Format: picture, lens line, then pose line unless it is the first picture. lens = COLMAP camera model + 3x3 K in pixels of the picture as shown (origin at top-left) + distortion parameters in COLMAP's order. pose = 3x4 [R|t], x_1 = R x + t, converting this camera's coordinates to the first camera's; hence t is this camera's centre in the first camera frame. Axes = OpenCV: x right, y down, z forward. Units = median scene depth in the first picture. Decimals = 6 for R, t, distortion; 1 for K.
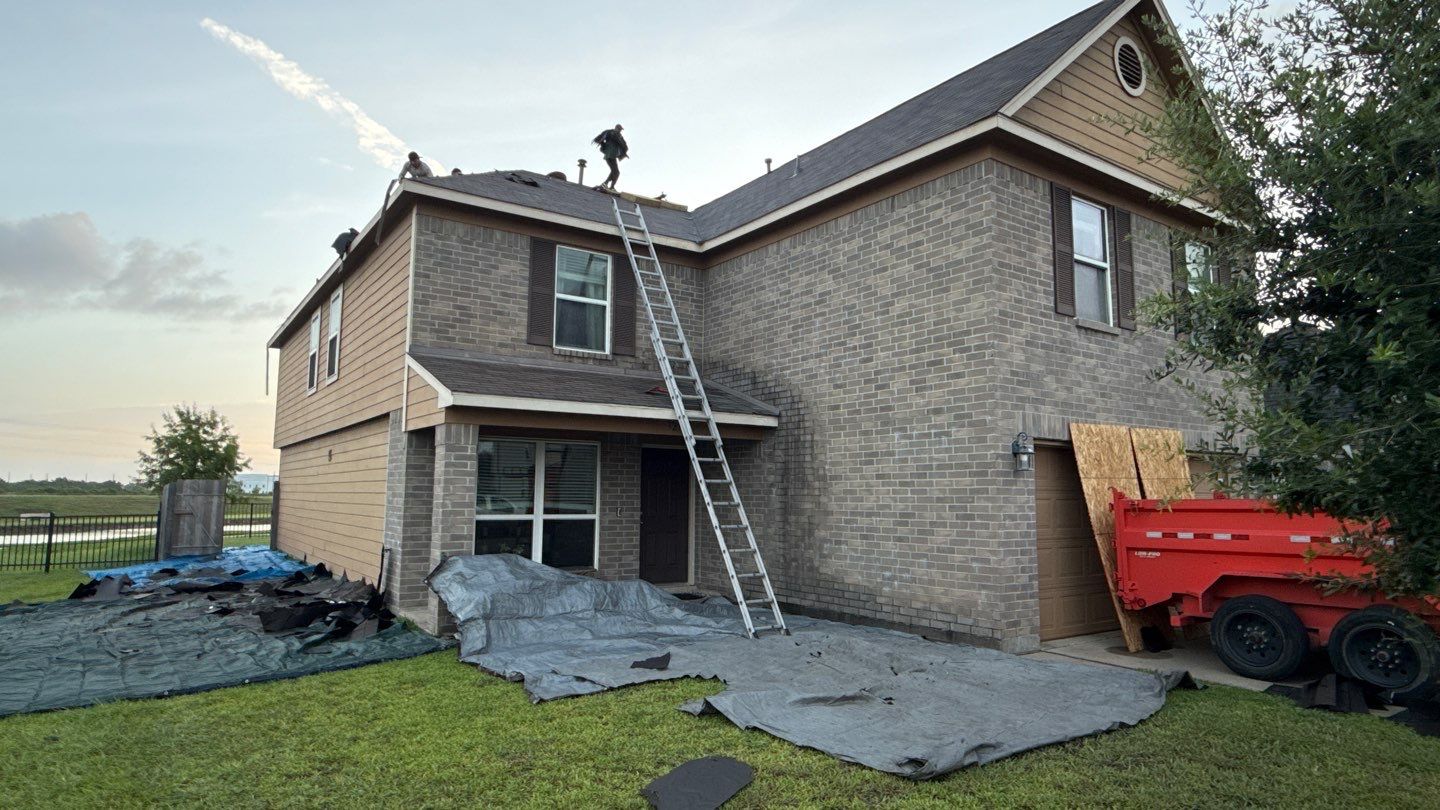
lens RADIAL K [[829.7, 0, 726.6], [0, 829.7, 409.4], [0, 0, 1]] dist [-0.014909, -0.001000]
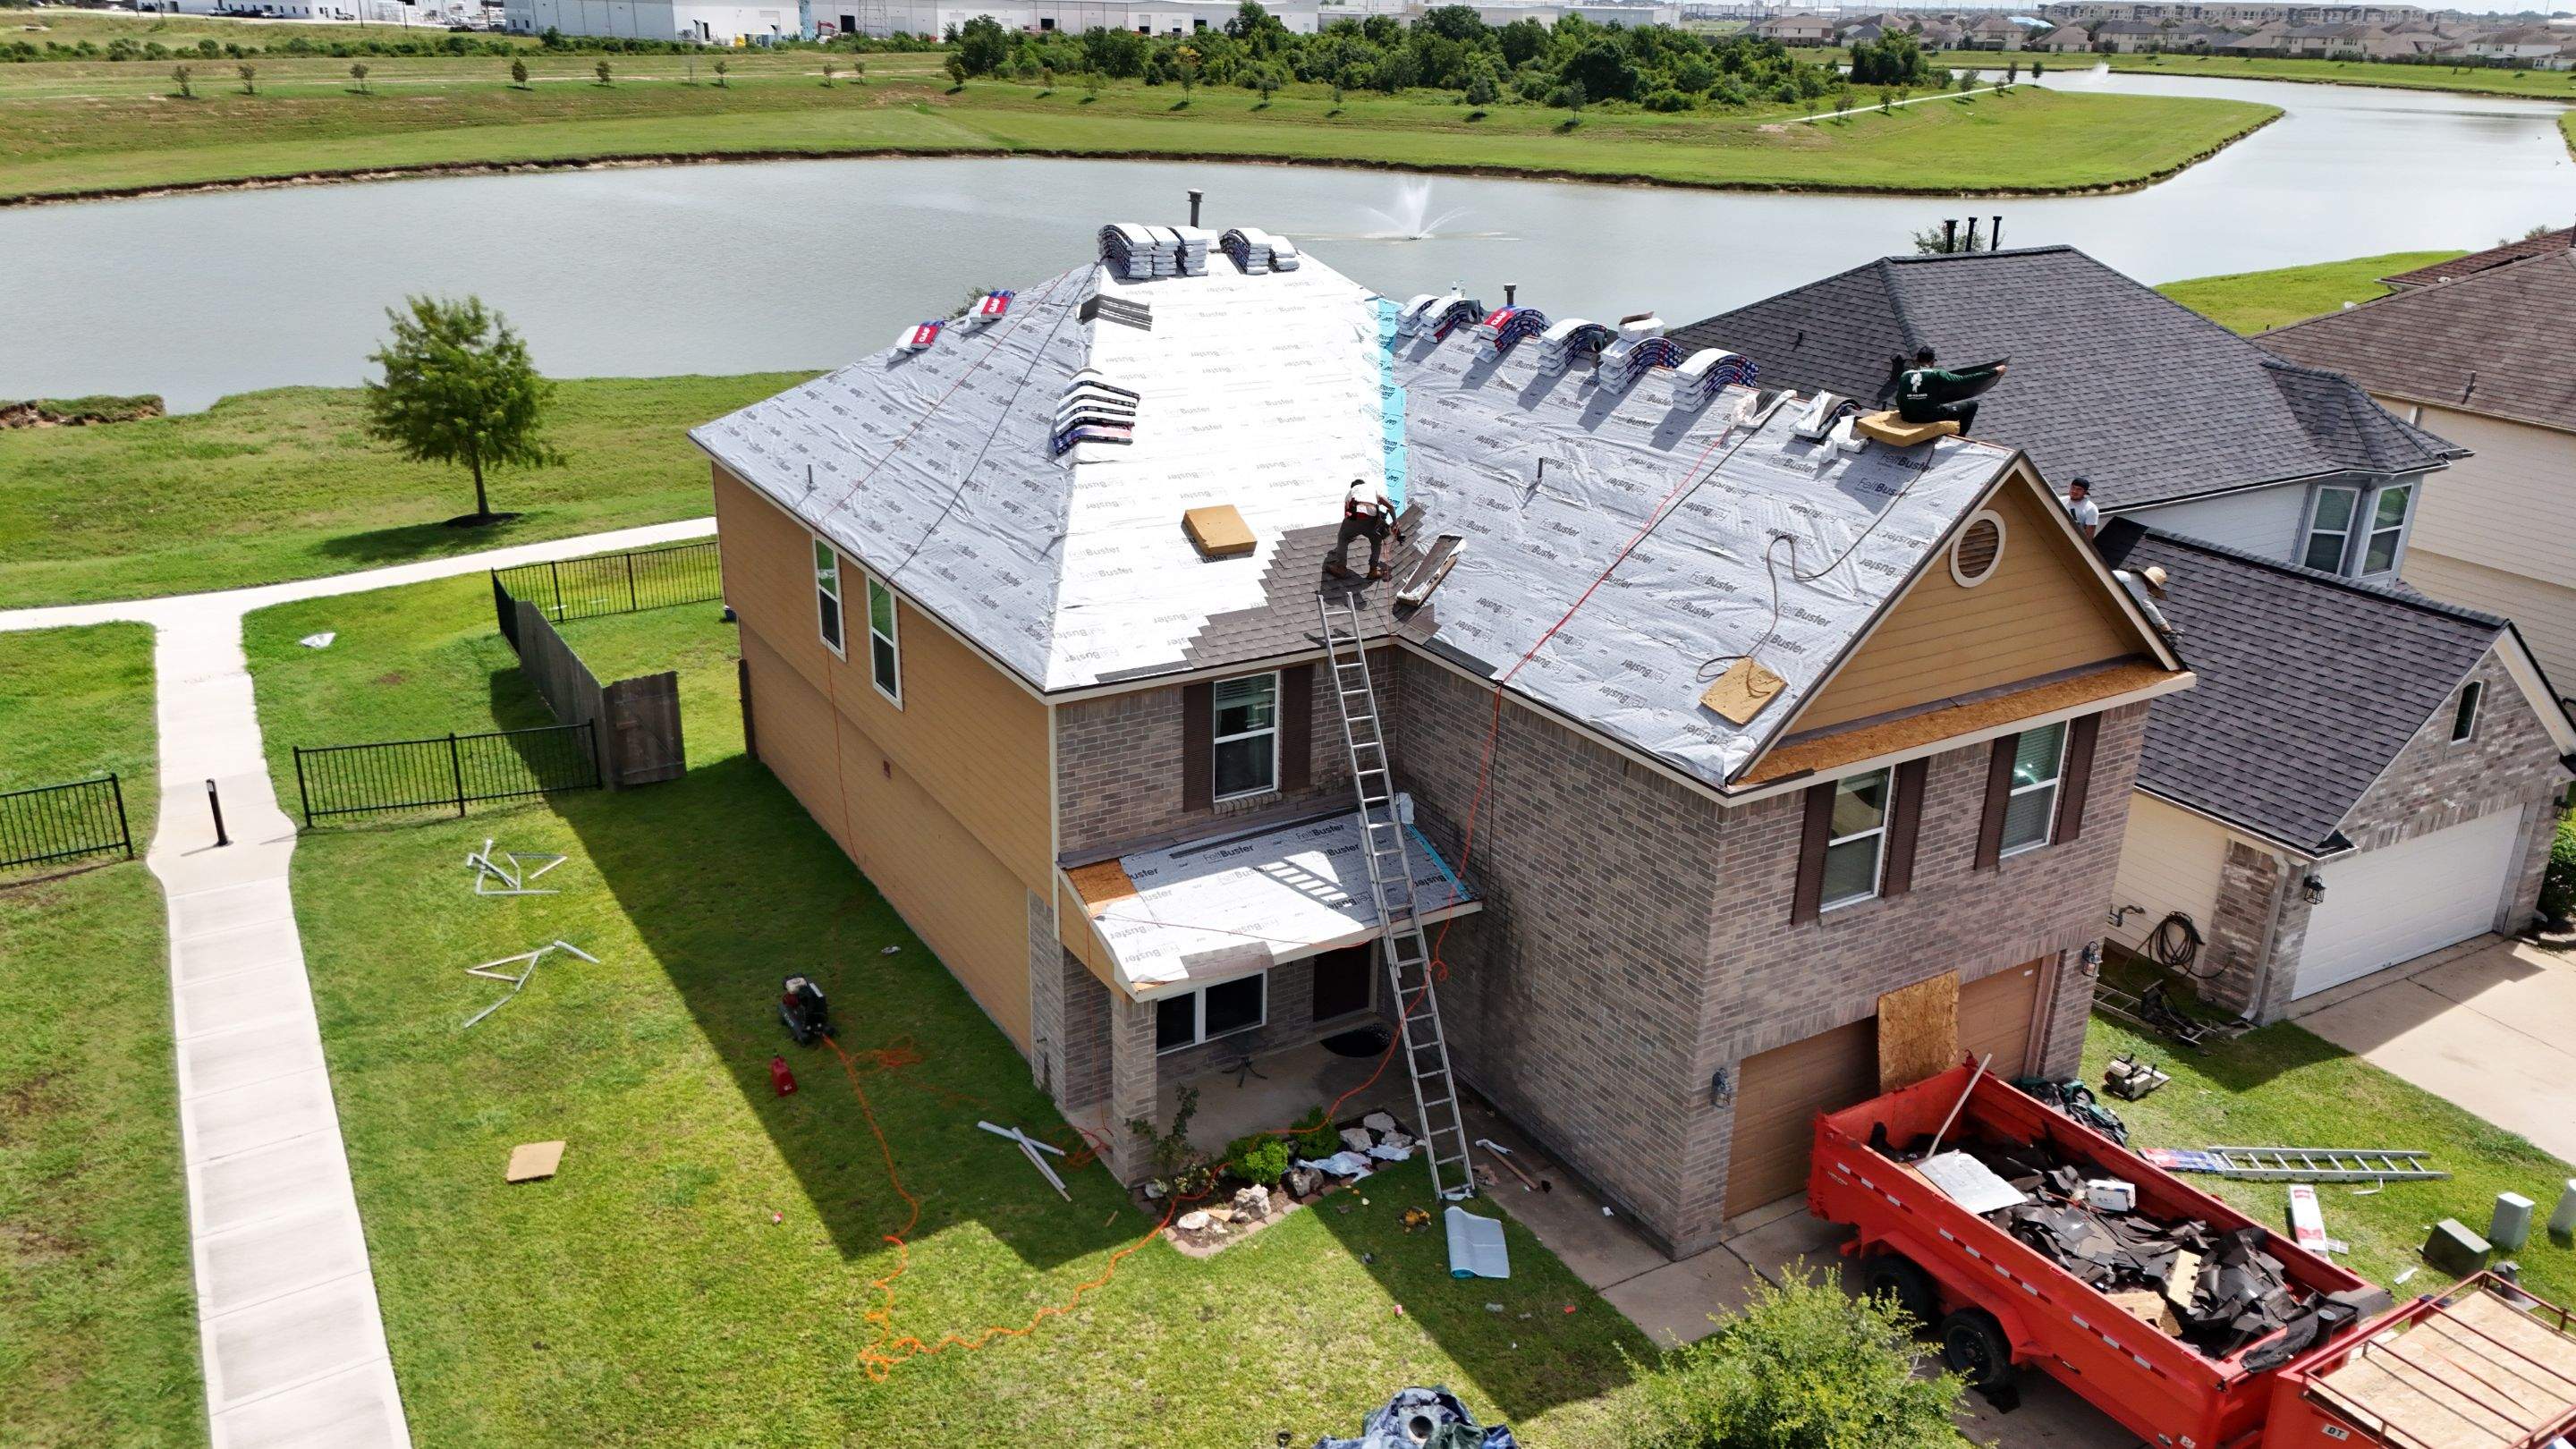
lens RADIAL K [[1896.1, 0, 1285.8], [0, 1896.1, 721.8], [0, 0, 1]] dist [0.082268, -0.084616]
pose [[0.997480, 0.036265, -0.060986, -0.031321], [-0.004839, 0.892281, 0.451455, -1.215514], [0.070789, -0.450023, 0.890207, -0.766307]]
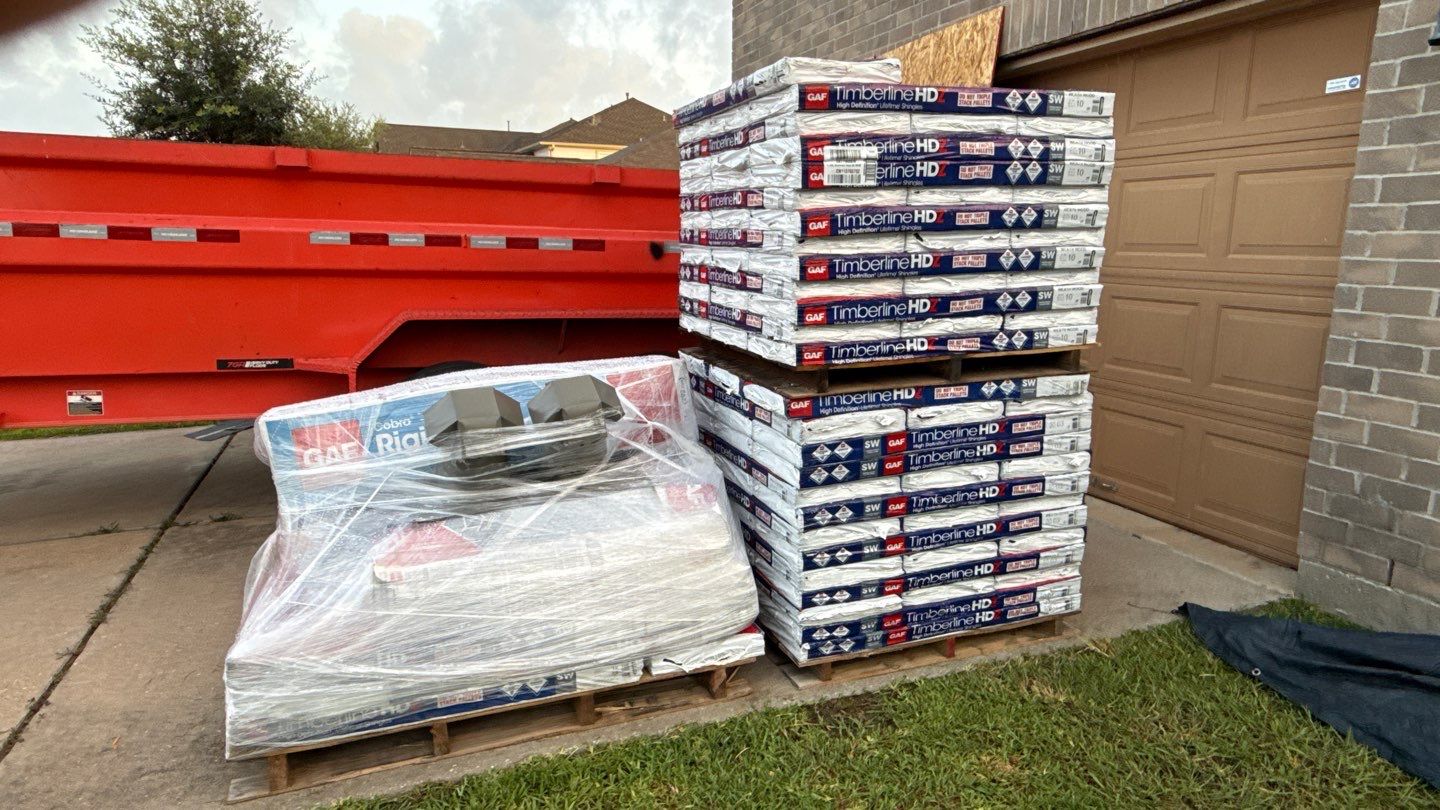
lens RADIAL K [[877.1, 0, 719.0], [0, 877.1, 412.7], [0, 0, 1]] dist [-0.001593, 0.002431]
pose [[-0.247857, 0.180988, -0.951741, 1.140557], [0.094519, 0.982226, 0.162170, 0.152263], [0.964175, -0.049762, -0.260558, 1.086338]]
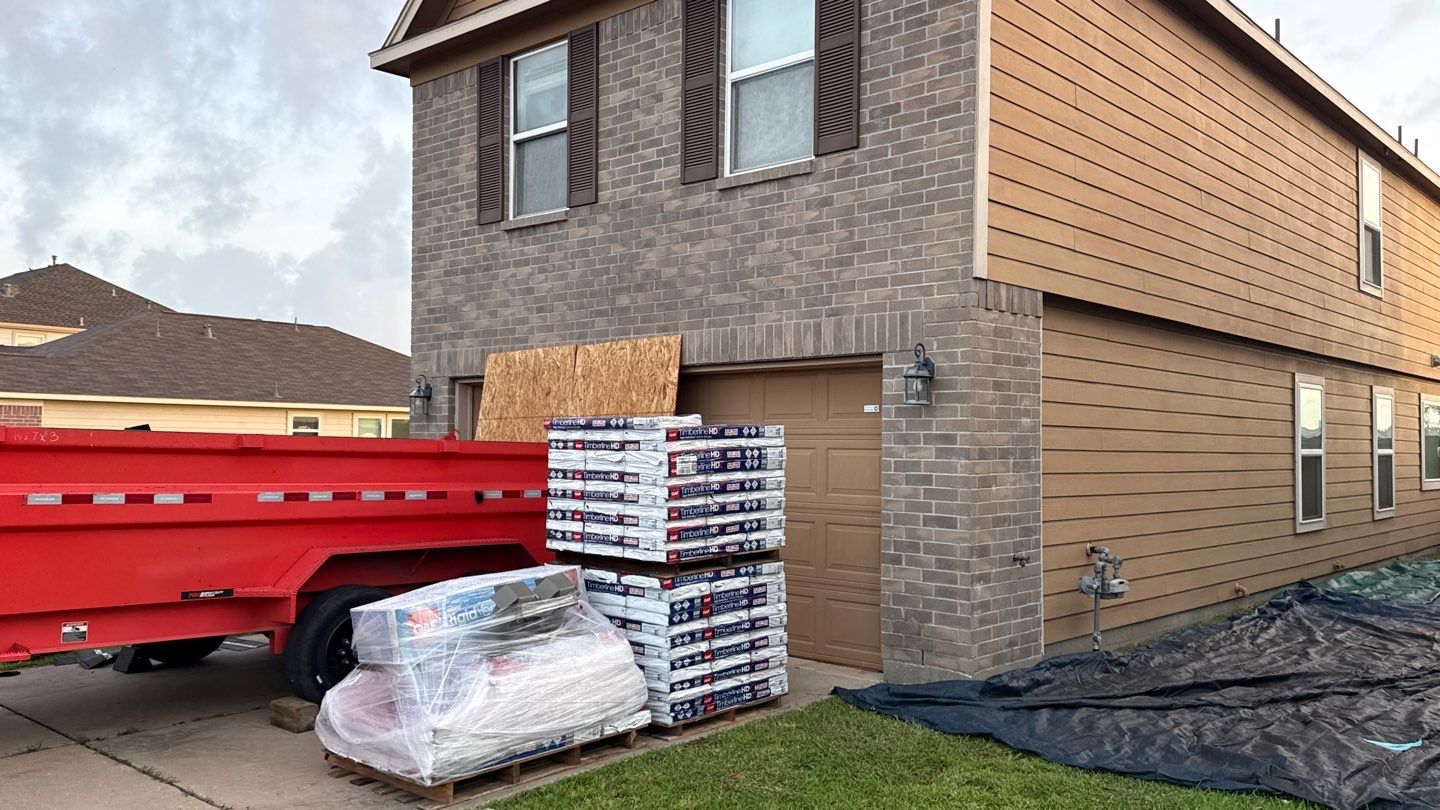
lens RADIAL K [[1135.8, 0, 720.0], [0, 1135.8, 405.0], [0, 0, 1]] dist [0.156069, -0.272494]
pose [[0.223560, -0.037601, -0.973965, 1.544229], [0.098417, 0.995019, -0.015824, 0.105258], [0.969709, -0.092317, 0.226147, 0.932874]]
